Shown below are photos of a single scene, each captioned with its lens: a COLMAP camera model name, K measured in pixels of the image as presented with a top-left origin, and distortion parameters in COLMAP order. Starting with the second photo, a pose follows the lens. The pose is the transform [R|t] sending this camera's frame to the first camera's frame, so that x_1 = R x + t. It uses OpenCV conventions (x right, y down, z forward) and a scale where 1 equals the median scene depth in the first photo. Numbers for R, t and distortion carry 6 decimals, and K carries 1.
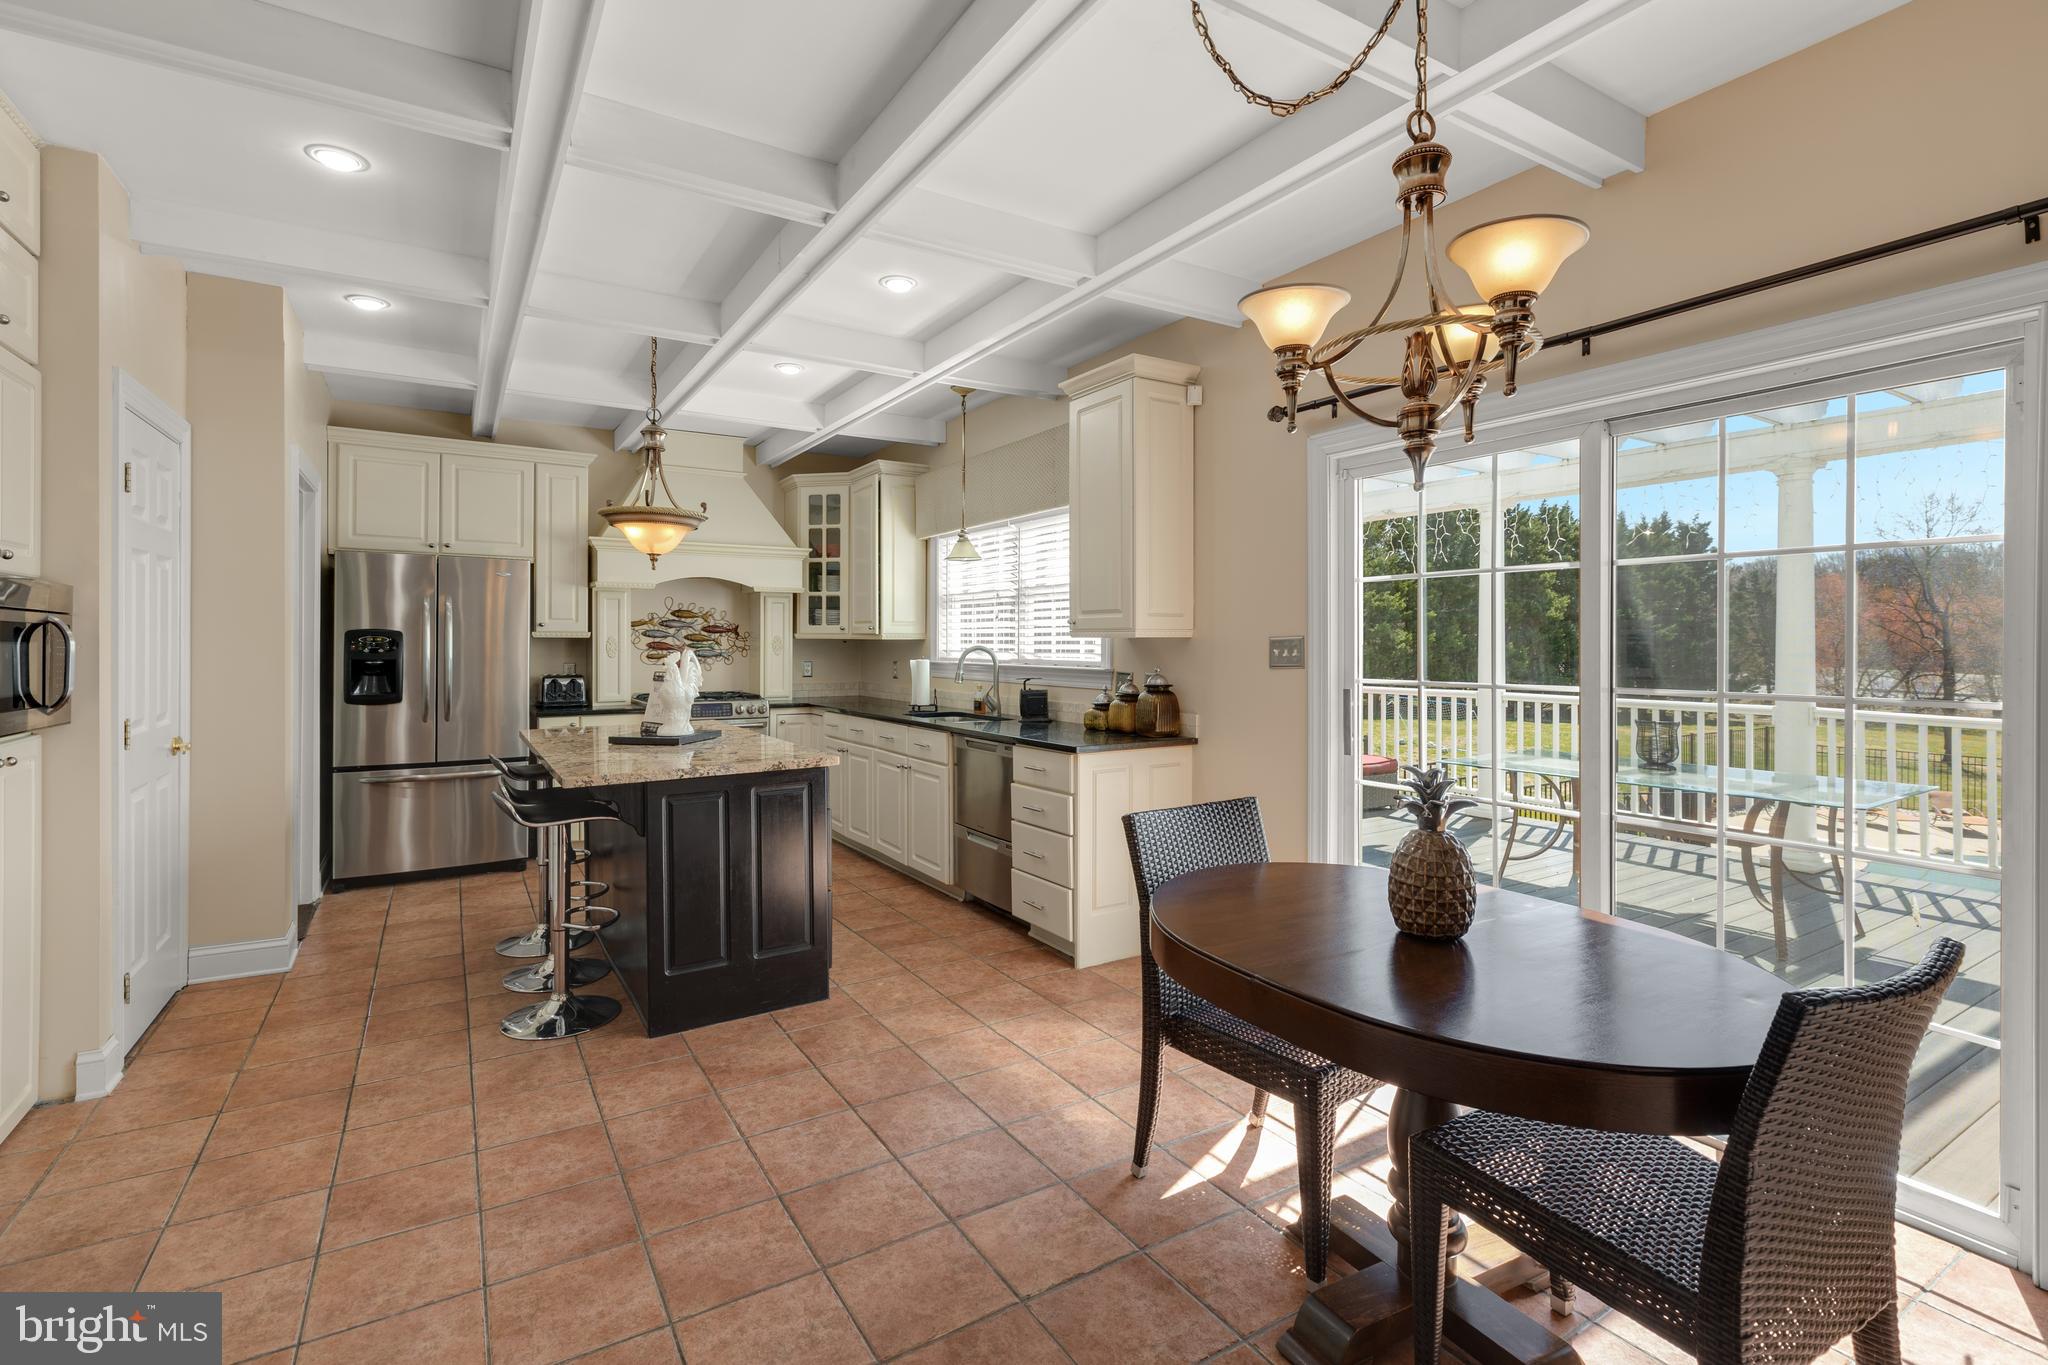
lens RADIAL K [[949.6, 0, 1023.2], [0, 949.6, 644.4], [0, 0, 1]] dist [-0.000939, -0.000282]
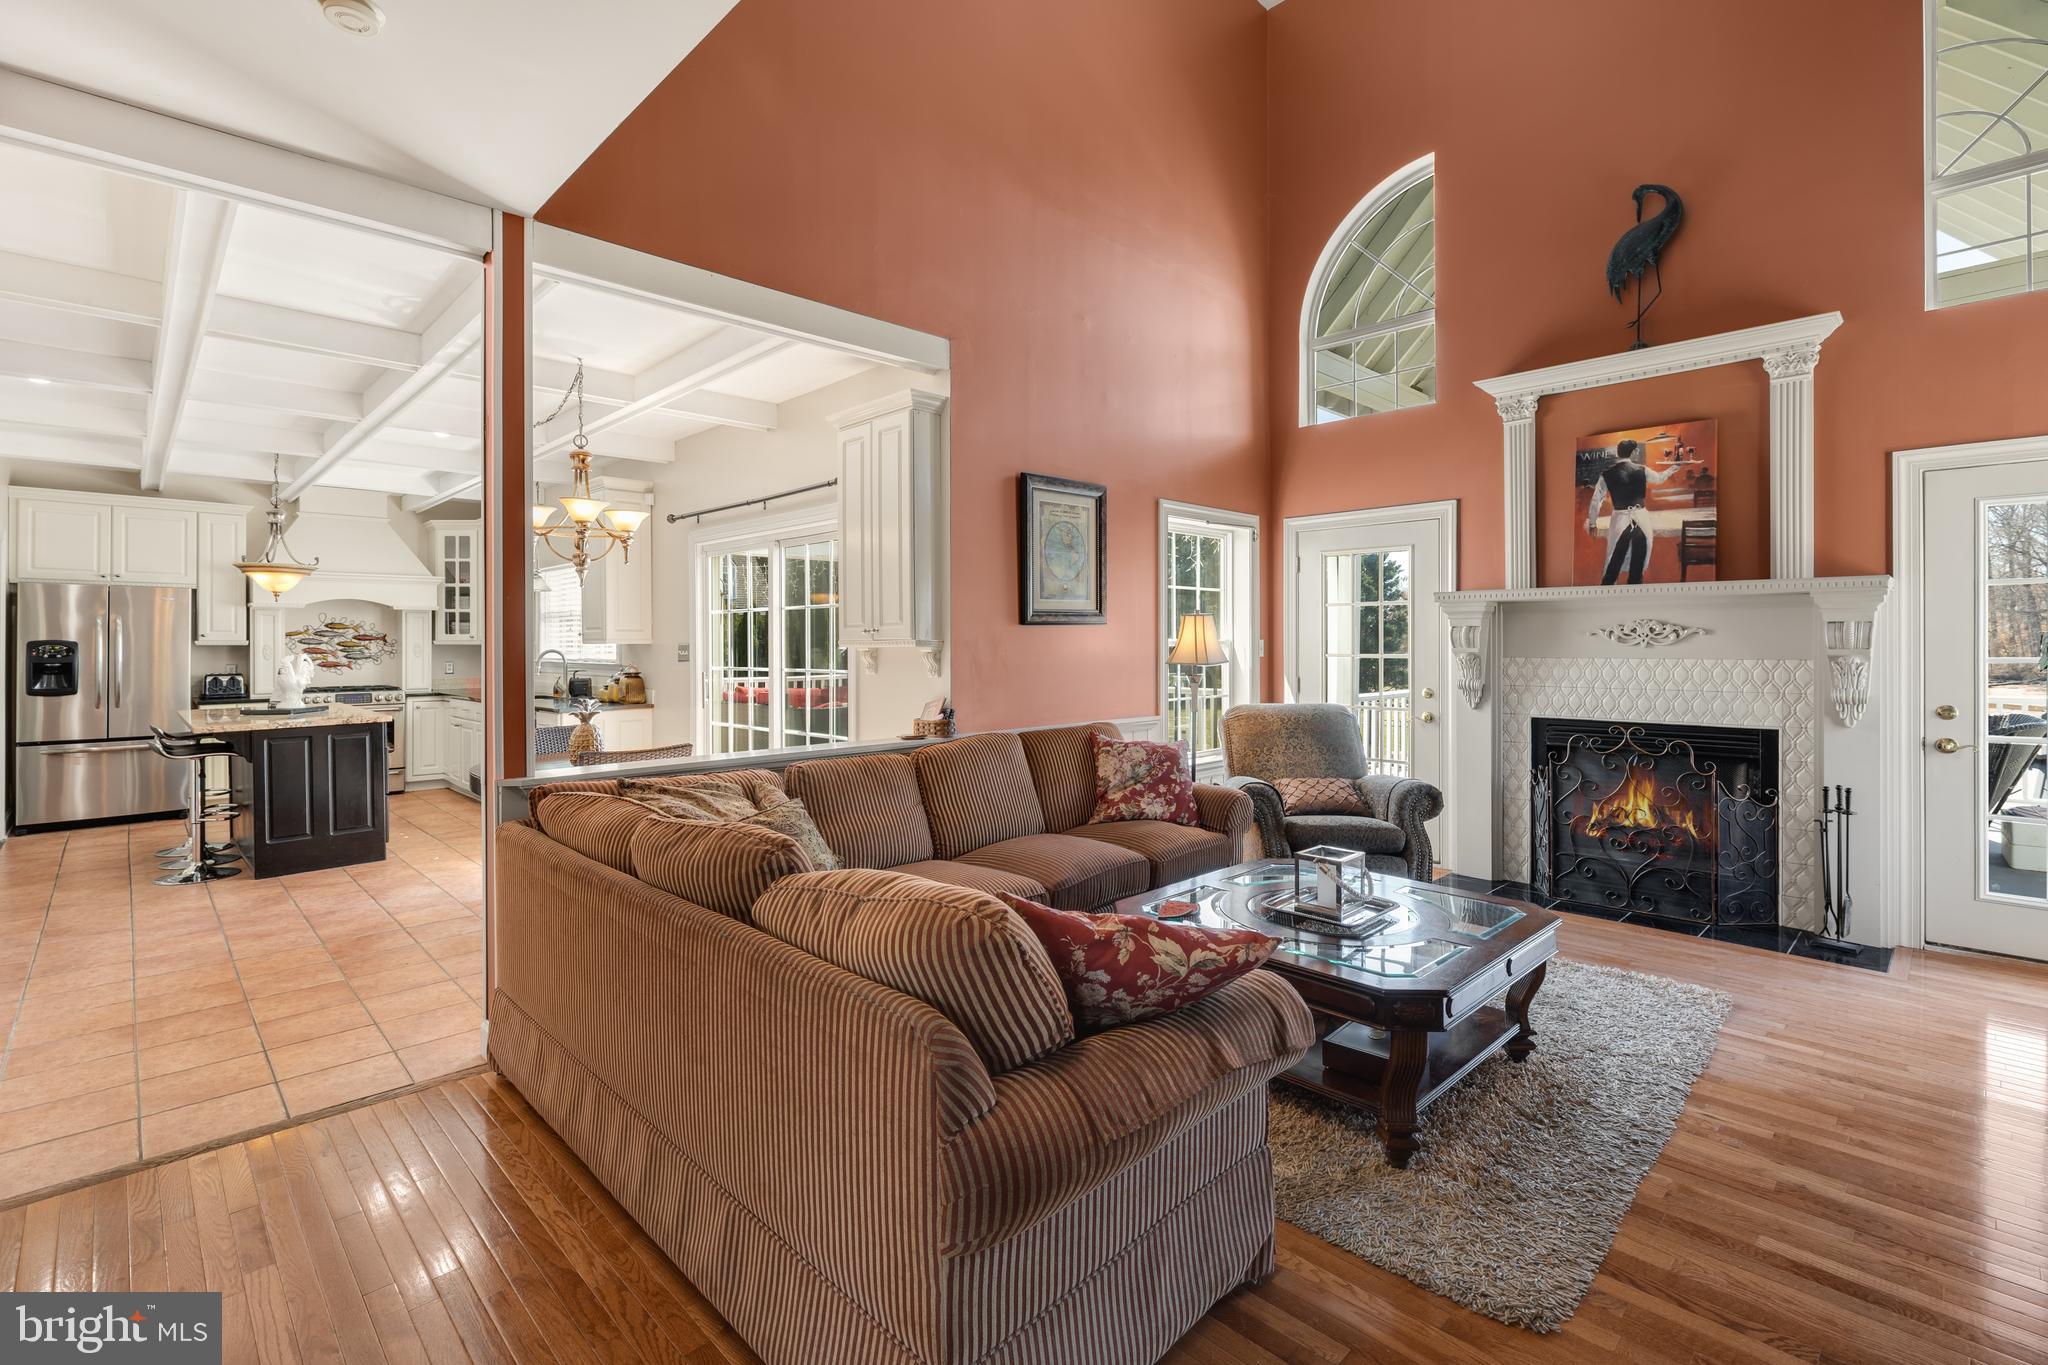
lens RADIAL K [[932.4, 0, 1022.5], [0, 932.4, 638.4], [0, 0, 1]] dist [0.003088, 0.000636]
pose [[0.976065, -0.004152, 0.217441, 0.353591], [0.005466, 0.999970, -0.005443, -0.003793], [-0.217412, 0.006501, 0.976058, -0.567850]]
